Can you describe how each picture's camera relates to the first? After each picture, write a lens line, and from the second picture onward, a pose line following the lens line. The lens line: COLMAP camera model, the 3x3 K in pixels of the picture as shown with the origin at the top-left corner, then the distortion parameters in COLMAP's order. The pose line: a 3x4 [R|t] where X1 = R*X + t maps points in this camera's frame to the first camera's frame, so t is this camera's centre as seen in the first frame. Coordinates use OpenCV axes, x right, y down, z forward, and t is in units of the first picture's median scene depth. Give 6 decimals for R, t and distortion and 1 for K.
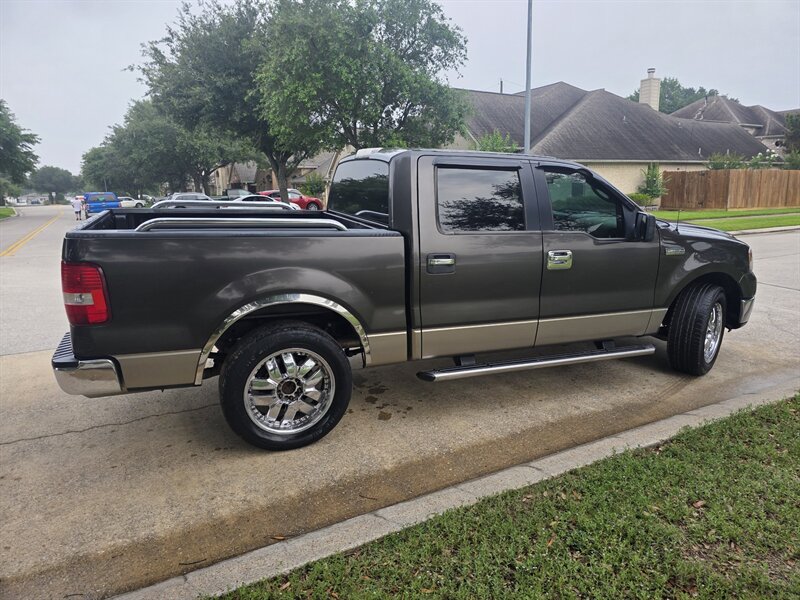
lens RADIAL K [[535.6, 0, 410.5], [0, 535.6, 287.9], [0, 0, 1]] dist [0.062352, -0.061867]
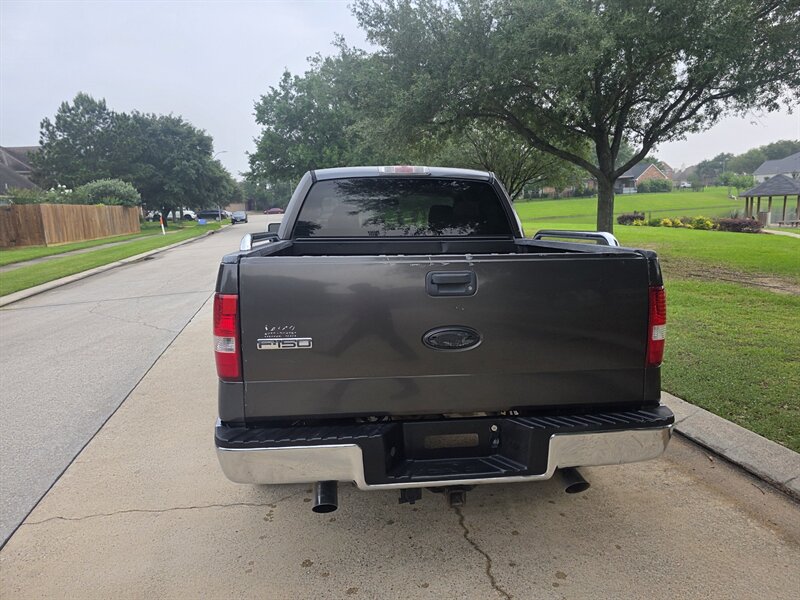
lens RADIAL K [[536.5, 0, 408.7], [0, 536.5, 284.1], [0, 0, 1]] dist [0.061551, -0.059886]
pose [[0.285217, -0.140772, 0.948069, -1.039641], [0.210670, 0.974173, 0.081271, -0.135840], [-0.935024, 0.176550, 0.307507, 0.759778]]
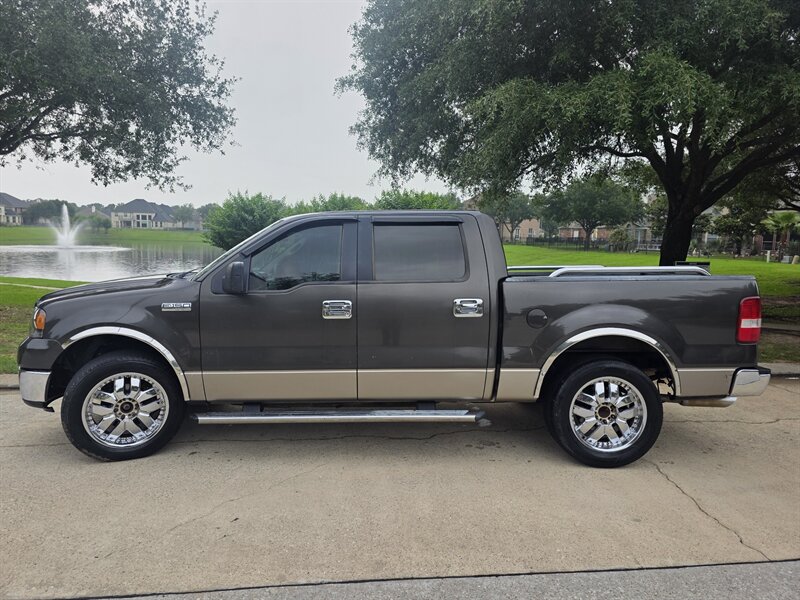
lens RADIAL K [[536.5, 0, 389.1], [0, 536.5, 299.7], [0, 0, 1]] dist [0.061551, -0.059886]
pose [[-0.923756, -0.051538, 0.379499, -0.363752], [0.056532, 0.961700, 0.268211, -0.412674], [-0.378787, 0.269215, -0.885462, 2.193652]]
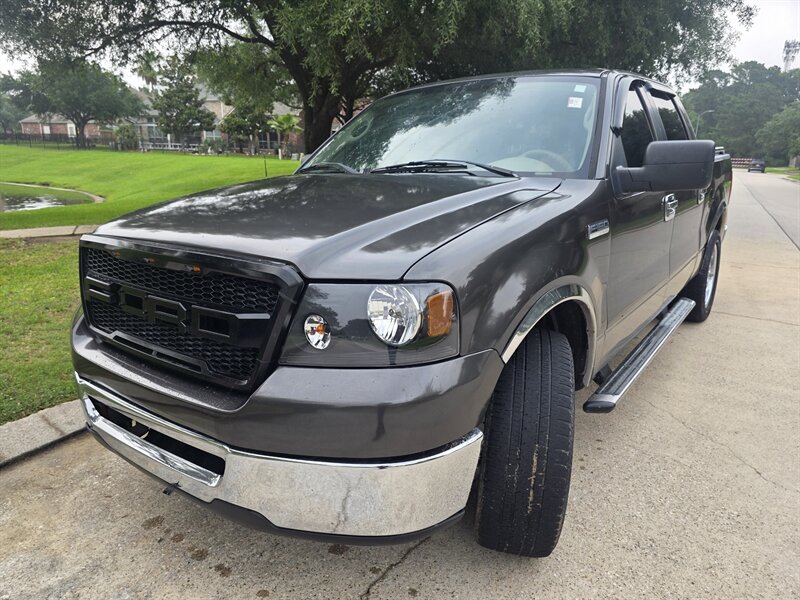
lens RADIAL K [[536.5, 0, 394.4], [0, 536.5, 306.0], [0, 0, 1]] dist [0.061551, -0.059886]
pose [[-0.862809, 0.133089, -0.487697, 0.769187], [-0.099852, 0.900851, 0.422489, -0.299053], [0.495570, 0.413225, -0.763973, 1.827463]]
